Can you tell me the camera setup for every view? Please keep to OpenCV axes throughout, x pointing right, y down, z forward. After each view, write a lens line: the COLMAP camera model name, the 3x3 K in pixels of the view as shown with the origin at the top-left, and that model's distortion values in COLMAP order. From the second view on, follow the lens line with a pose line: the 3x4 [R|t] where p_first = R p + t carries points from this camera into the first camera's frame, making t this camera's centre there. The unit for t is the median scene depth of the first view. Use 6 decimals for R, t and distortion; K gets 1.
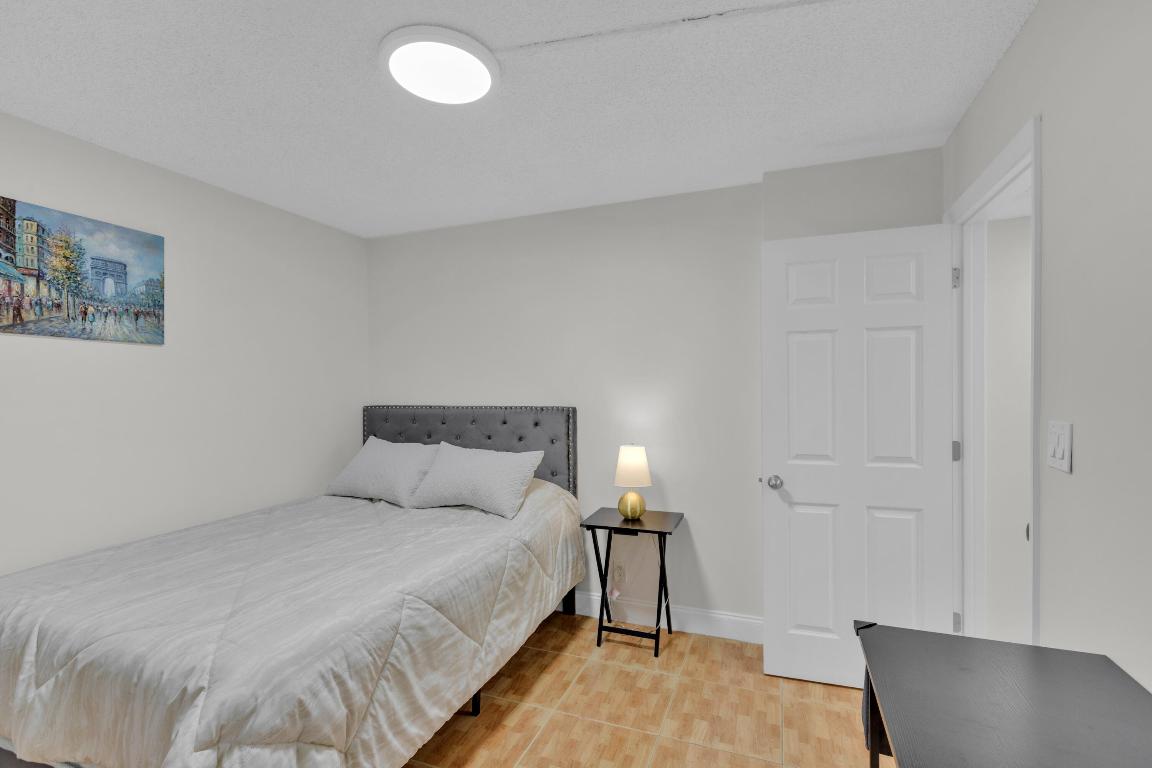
lens RADIAL K [[526.7, 0, 579.6], [0, 526.7, 386.5], [0, 0, 1]] dist [0.002621, 0.000801]
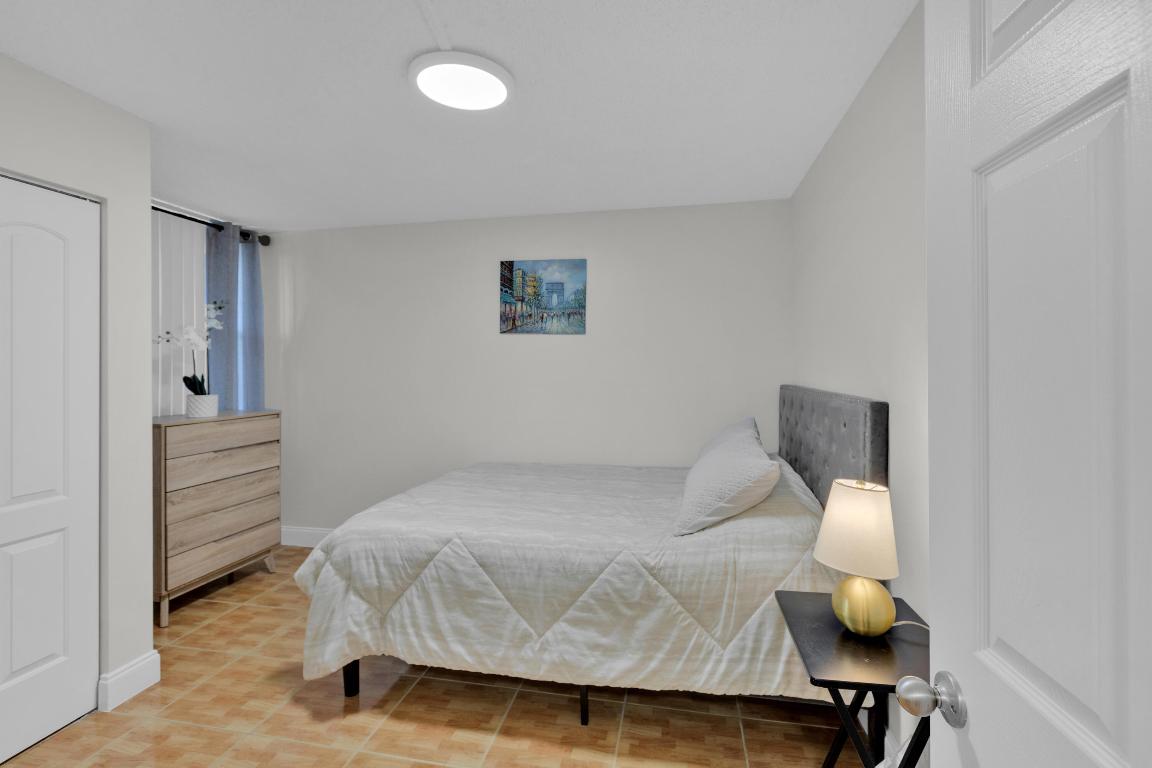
lens RADIAL K [[526.7, 0, 581.2], [0, 526.7, 358.9], [0, 0, 1]] dist [0.002621, 0.000801]
pose [[0.167508, -0.000444, -0.985871, 0.754846], [-0.002621, 0.999996, -0.000896, -0.010059], [0.985867, 0.002734, 0.167506, 0.899243]]
